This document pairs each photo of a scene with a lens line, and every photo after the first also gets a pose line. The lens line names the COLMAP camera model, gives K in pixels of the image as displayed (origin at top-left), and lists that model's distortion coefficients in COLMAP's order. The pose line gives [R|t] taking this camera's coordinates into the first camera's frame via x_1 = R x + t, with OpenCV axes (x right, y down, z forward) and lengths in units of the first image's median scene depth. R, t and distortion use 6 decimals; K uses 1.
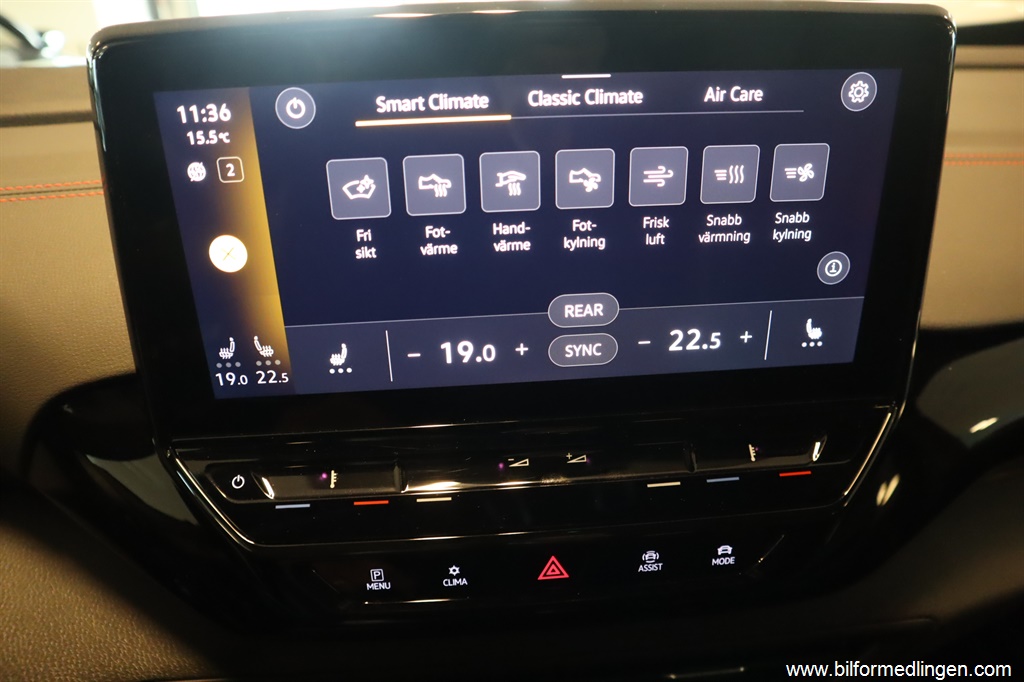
lens RADIAL K [[880.1, 0, 514.0], [0, 880.1, 360.4], [0, 0, 1]] dist [0.000929, 0.058362]
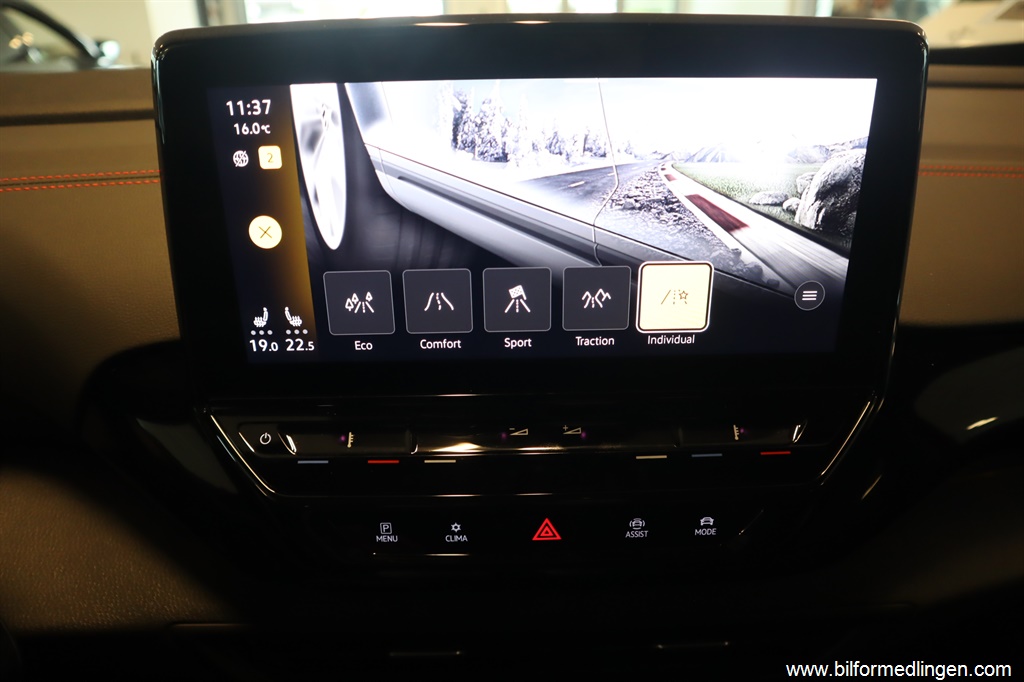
lens RADIAL K [[880.1, 0, 511.2], [0, 880.1, 343.7], [0, 0, 1]] dist [0.000929, 0.058362]
pose [[0.998128, 0.036348, -0.049184, 0.044627], [-0.037631, 0.998969, -0.025405, 0.034048], [0.048210, 0.027208, 0.998467, -0.092817]]
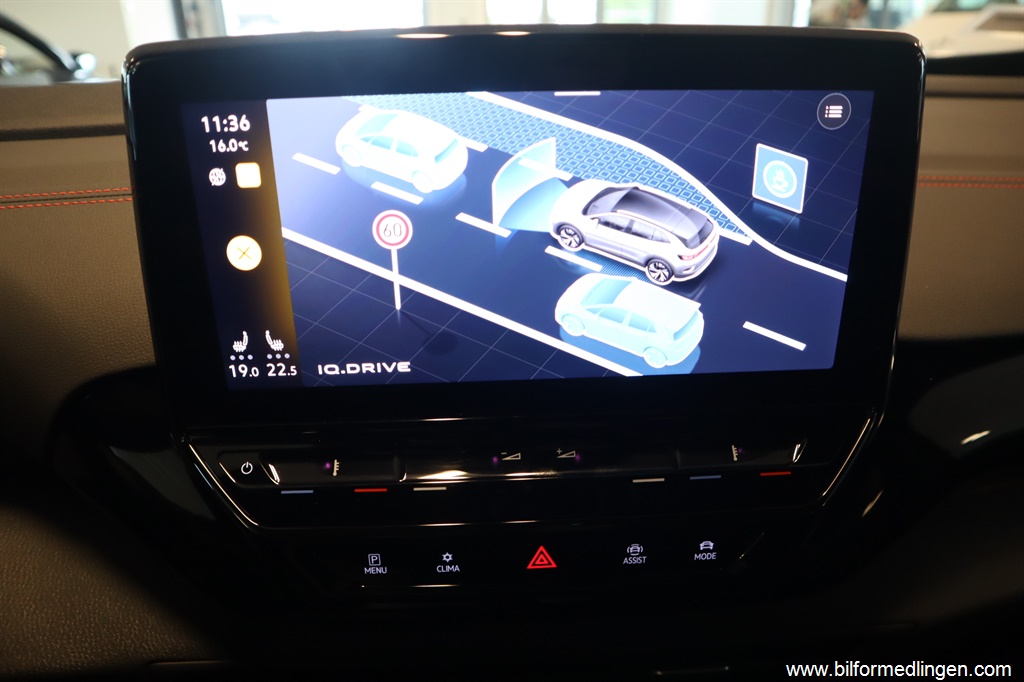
lens RADIAL K [[880.1, 0, 509.7], [0, 880.1, 348.6], [0, 0, 1]] dist [0.000929, 0.058362]
pose [[0.999434, 0.021362, -0.025984, 0.027610], [-0.022225, 0.999195, -0.033397, 0.021793], [0.025249, 0.033956, 0.999104, -0.057094]]
